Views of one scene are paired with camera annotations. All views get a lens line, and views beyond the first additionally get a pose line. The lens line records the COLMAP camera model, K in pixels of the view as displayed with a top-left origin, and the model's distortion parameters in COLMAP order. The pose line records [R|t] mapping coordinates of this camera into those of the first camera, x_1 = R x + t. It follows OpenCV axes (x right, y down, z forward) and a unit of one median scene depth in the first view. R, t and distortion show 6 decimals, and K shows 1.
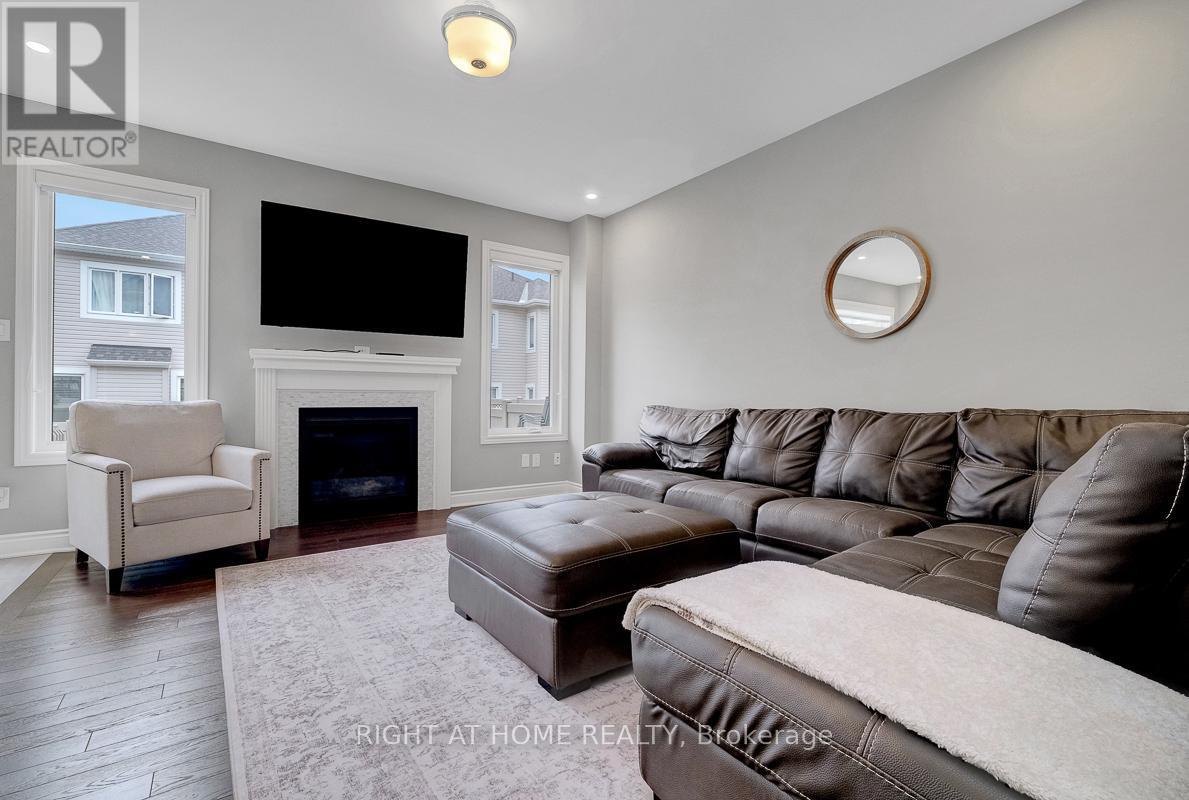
lens RADIAL K [[537.5, 0, 596.3], [0, 537.5, 400.1], [0, 0, 1]] dist [-0.005737, -0.000262]
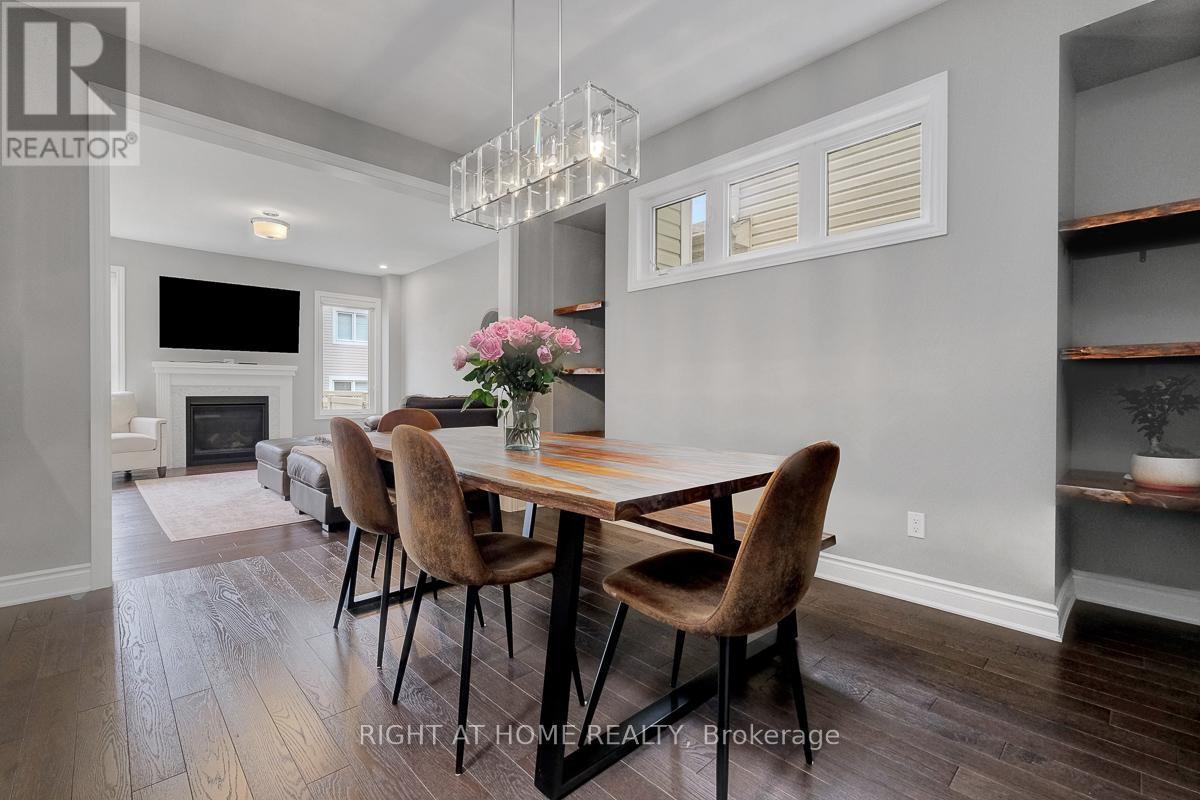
lens RADIAL K [[533.4, 0, 599.4], [0, 533.4, 393.8], [0, 0, 1]] dist [0.004778, 0.000494]
pose [[0.990546, -0.004915, 0.137090, 0.512586], [0.005352, 0.999982, -0.002816, 0.018633], [-0.137073, 0.003523, 0.990555, -0.857336]]
